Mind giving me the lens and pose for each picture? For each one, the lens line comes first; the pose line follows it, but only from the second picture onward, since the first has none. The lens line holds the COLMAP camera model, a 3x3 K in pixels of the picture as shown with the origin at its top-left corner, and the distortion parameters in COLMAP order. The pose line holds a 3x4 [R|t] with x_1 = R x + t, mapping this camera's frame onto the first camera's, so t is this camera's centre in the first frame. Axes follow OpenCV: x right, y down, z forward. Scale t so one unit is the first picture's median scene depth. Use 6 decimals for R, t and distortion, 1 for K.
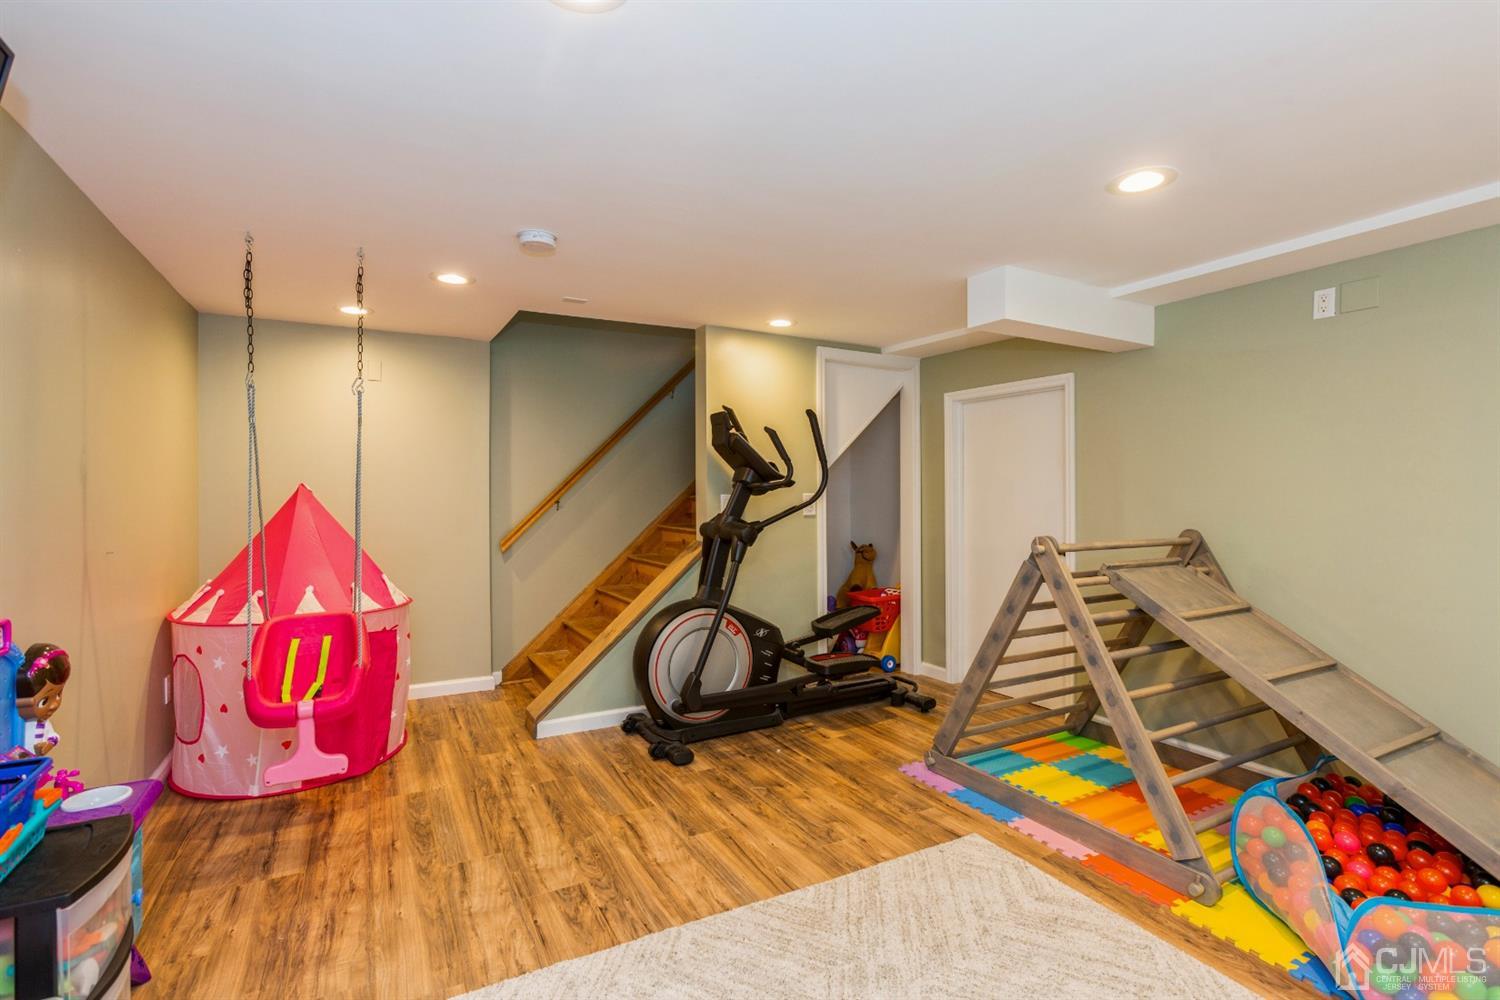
lens RADIAL K [[688.4, 0, 746.9], [0, 688.4, 497.3], [0, 0, 1]] dist [-0.014582, 0.000275]
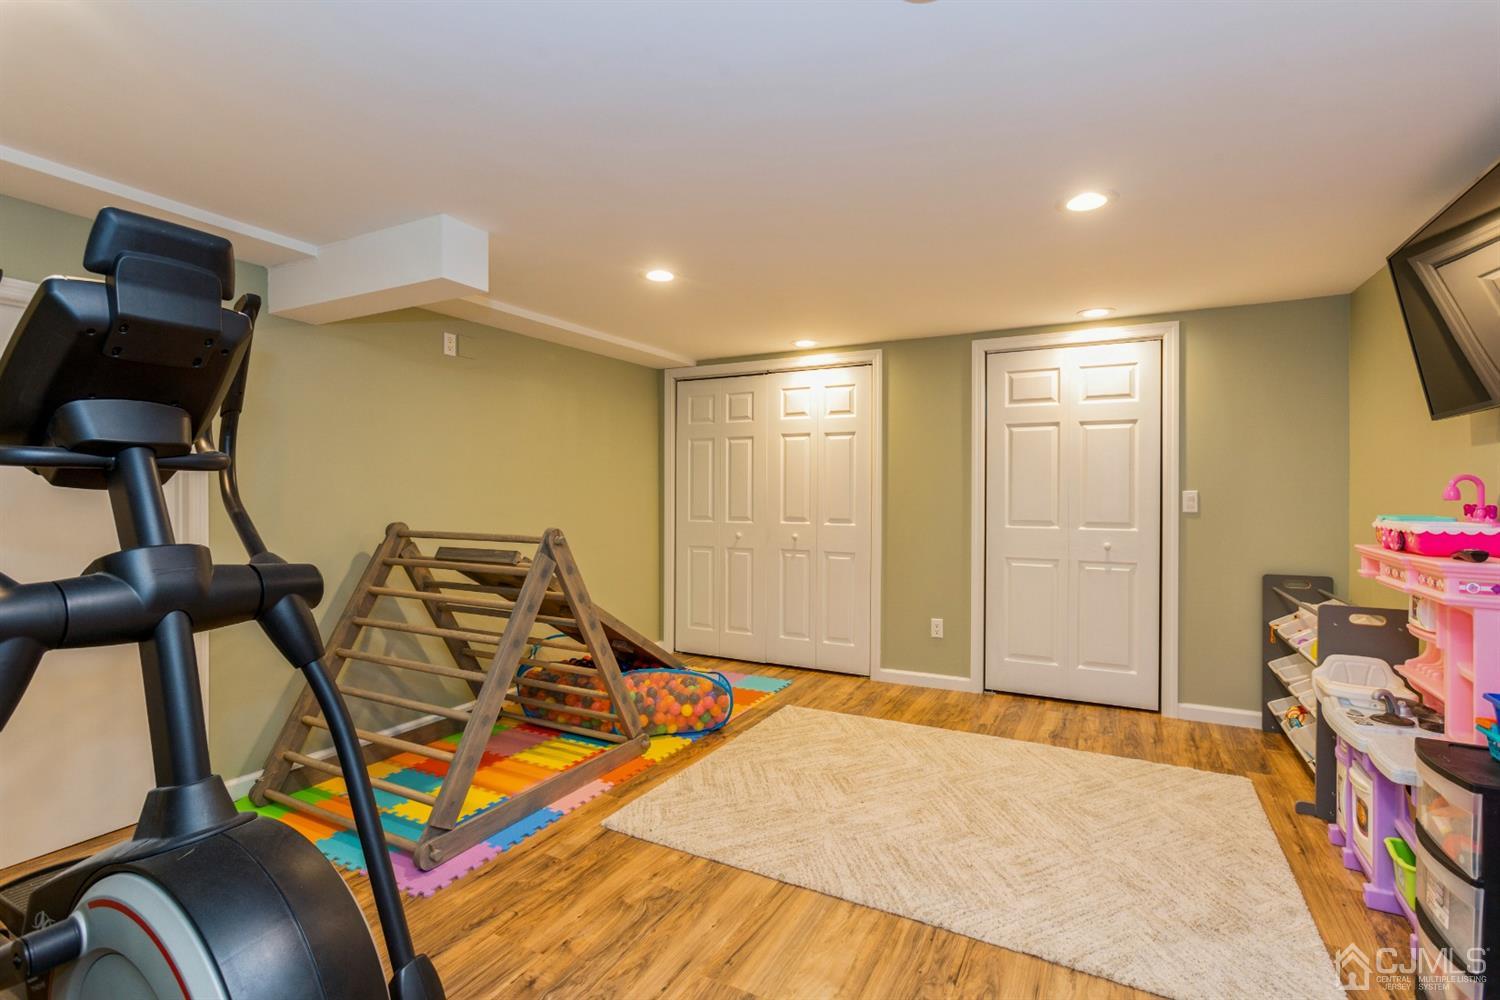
lens RADIAL K [[688.4, 0, 748.4], [0, 688.4, 498.0], [0, 0, 1]] dist [-0.014582, 0.000275]
pose [[-0.550834, -0.004142, 0.834604, -0.626920], [0.003110, 0.999971, 0.007016, 0.004318], [-0.834609, 0.006460, -0.550805, 1.361790]]
